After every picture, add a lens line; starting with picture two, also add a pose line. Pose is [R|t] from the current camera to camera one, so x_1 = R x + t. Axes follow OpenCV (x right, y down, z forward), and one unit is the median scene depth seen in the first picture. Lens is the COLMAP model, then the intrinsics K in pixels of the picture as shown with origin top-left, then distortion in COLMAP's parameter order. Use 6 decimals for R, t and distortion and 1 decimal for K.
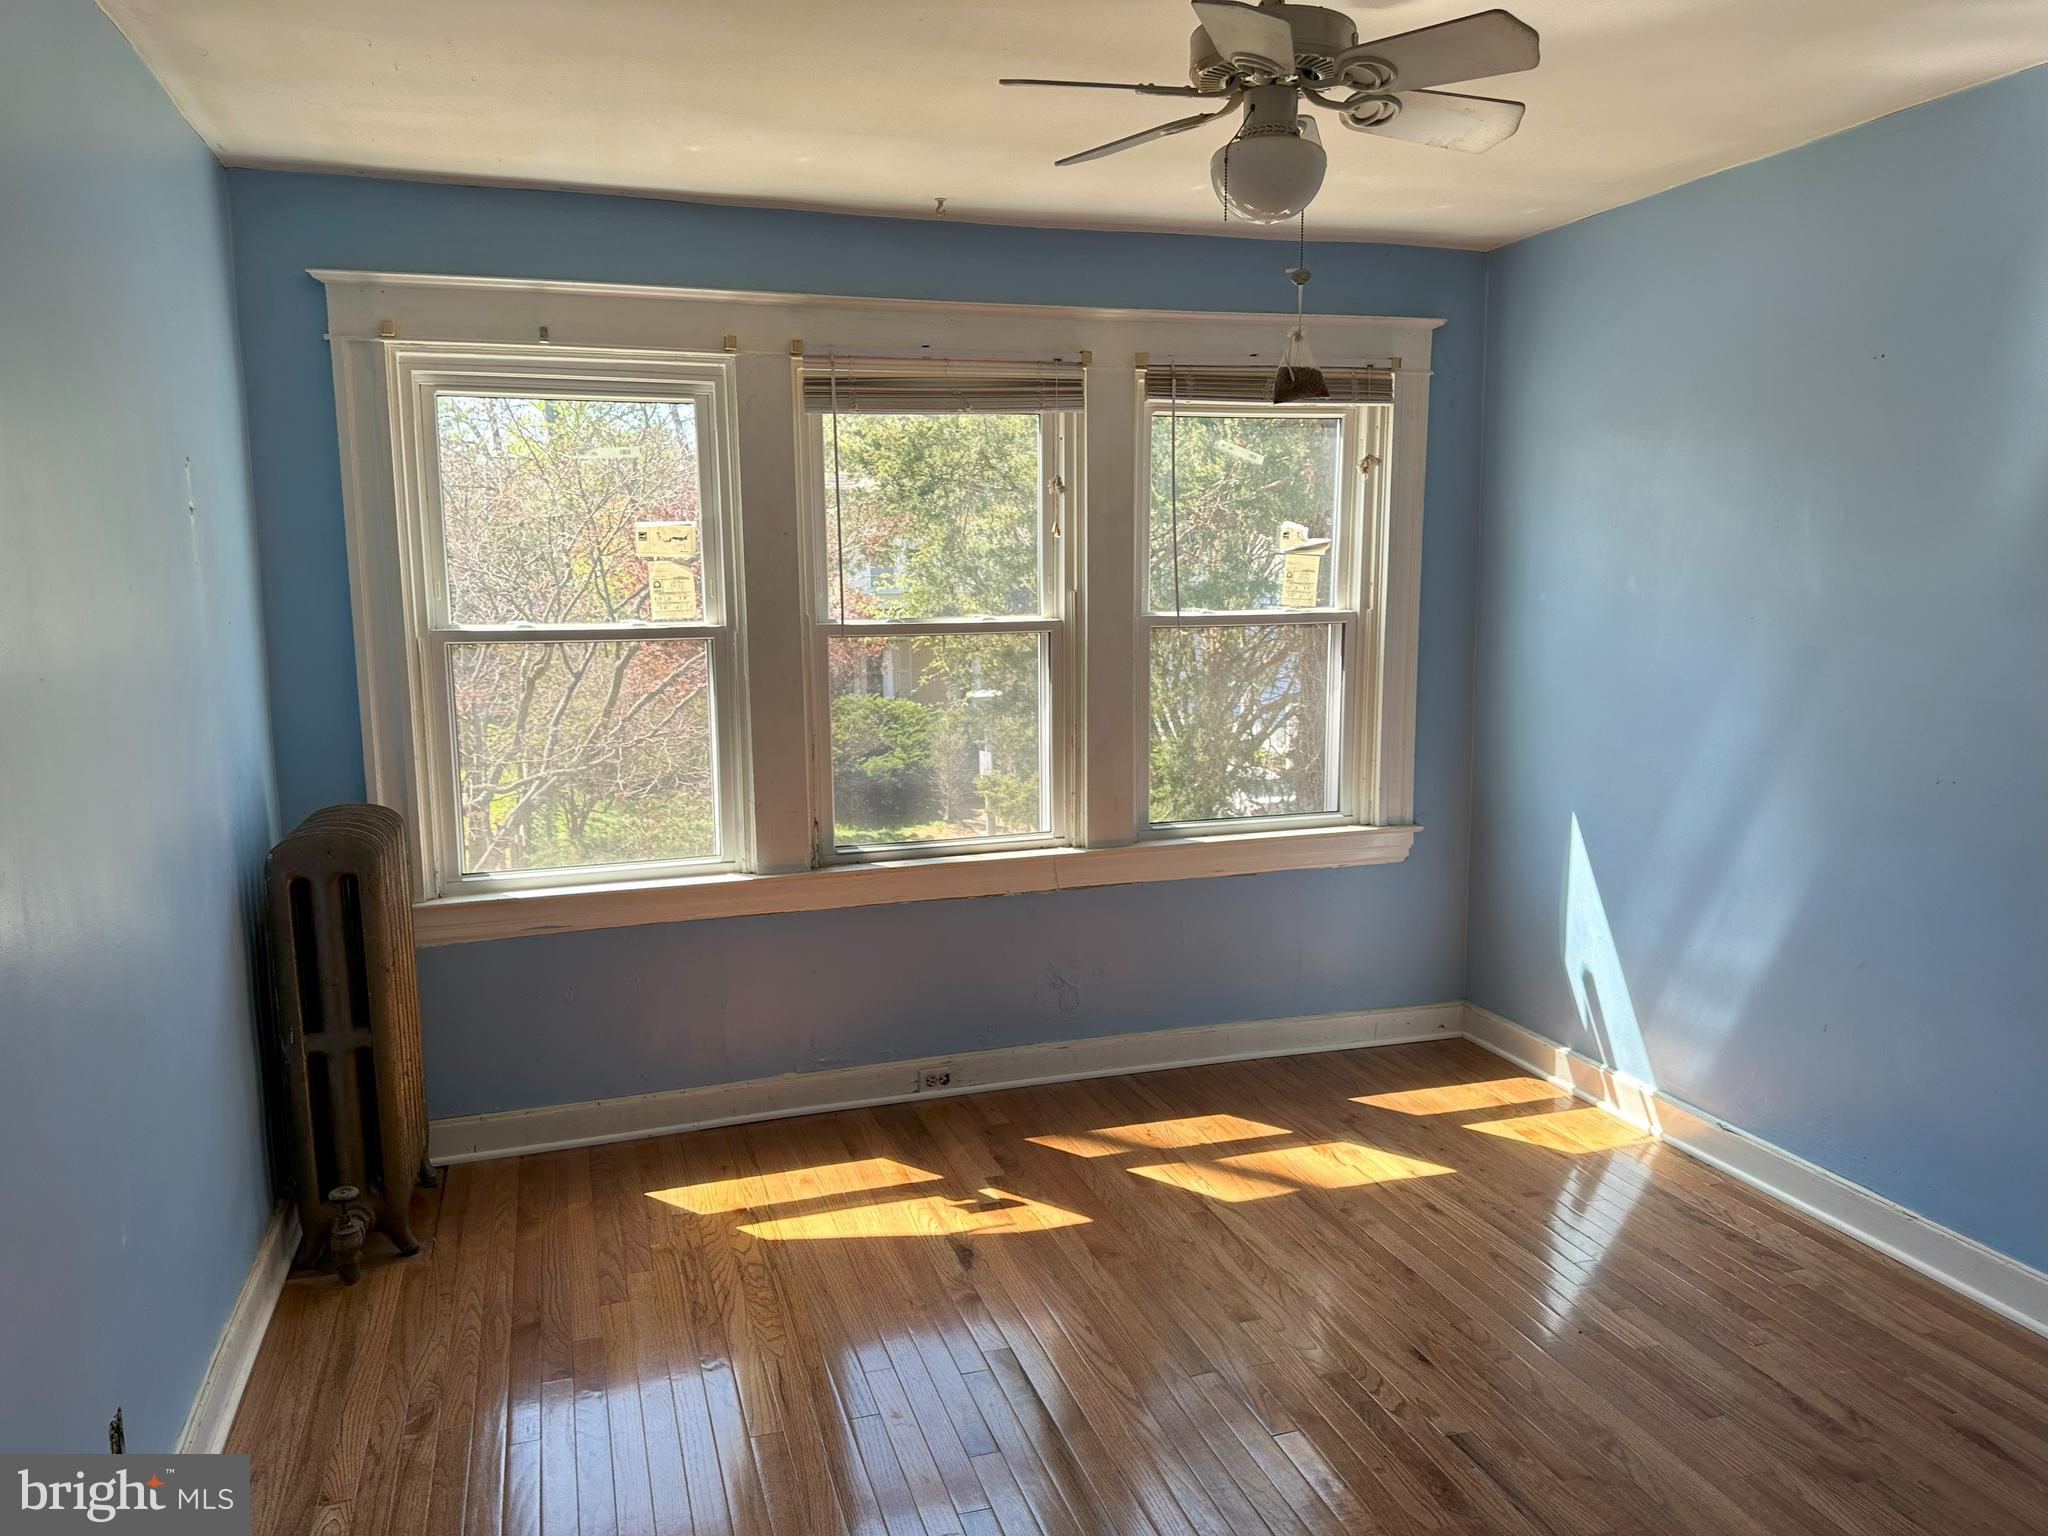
lens RADIAL K [[1481.7, 0, 1024.0], [0, 1481.7, 768.0], [0, 0, 1]] dist [0.275374, -0.412816]
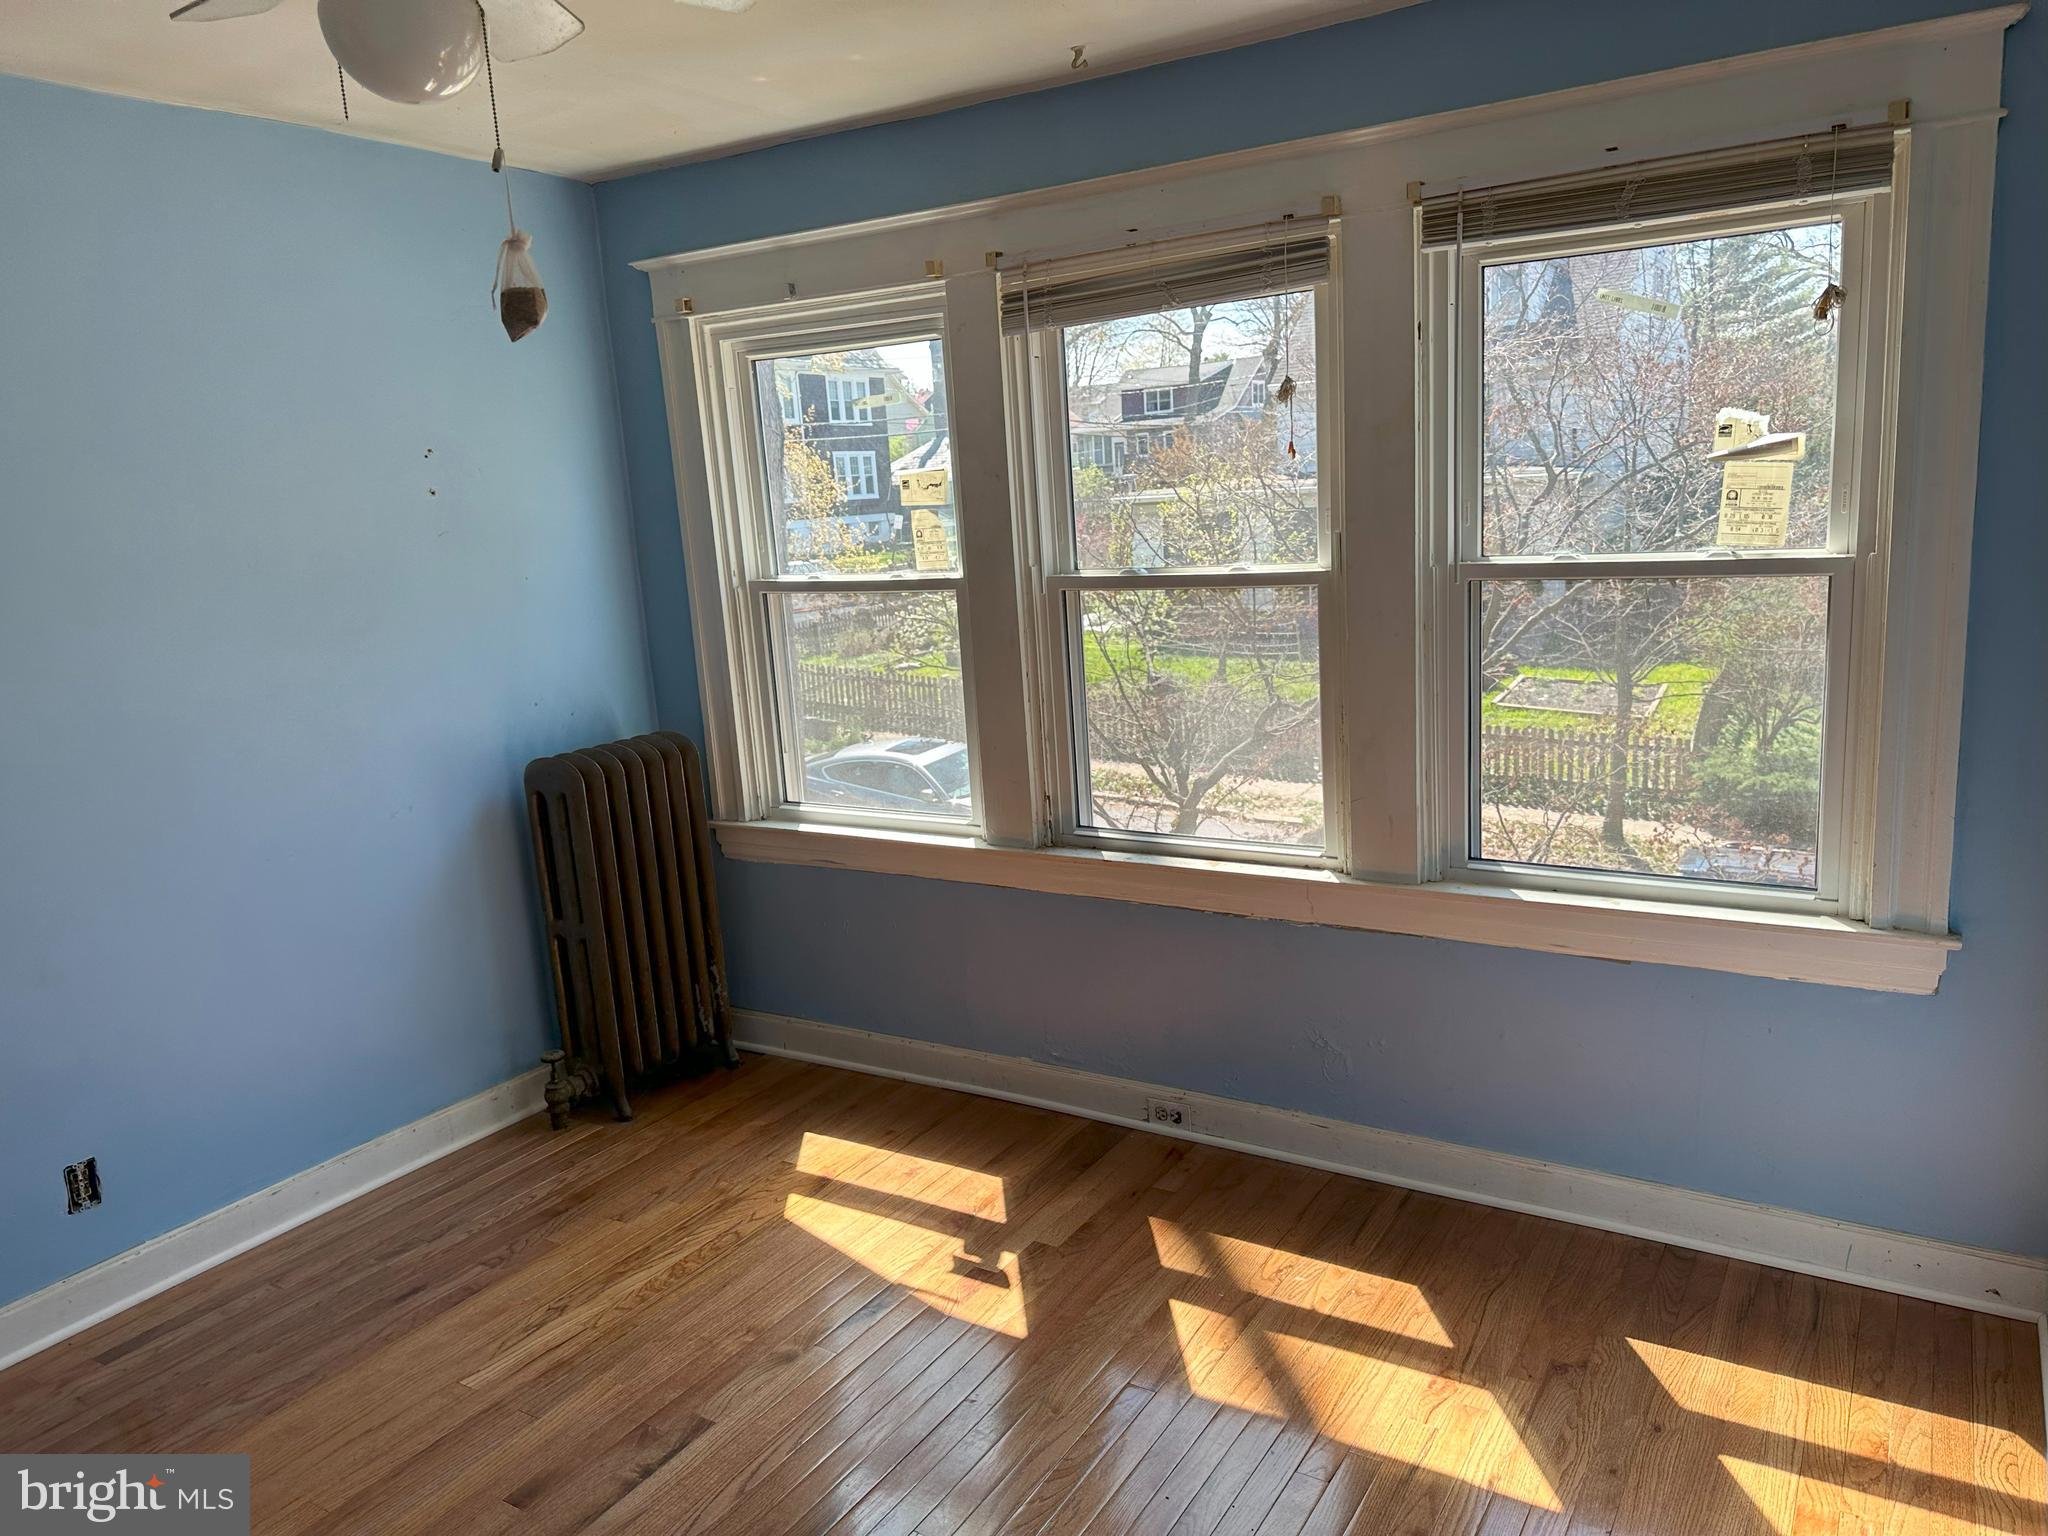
lens RADIAL K [[1463.3, 0, 1019.8], [0, 1463.3, 777.4], [0, 0, 1]] dist [0.181954, -0.193250]
pose [[0.647901, 0.124243, -0.751524, 0.526570], [-0.058283, 0.991802, 0.113720, -0.076750], [0.759492, -0.029878, 0.649831, 0.424282]]
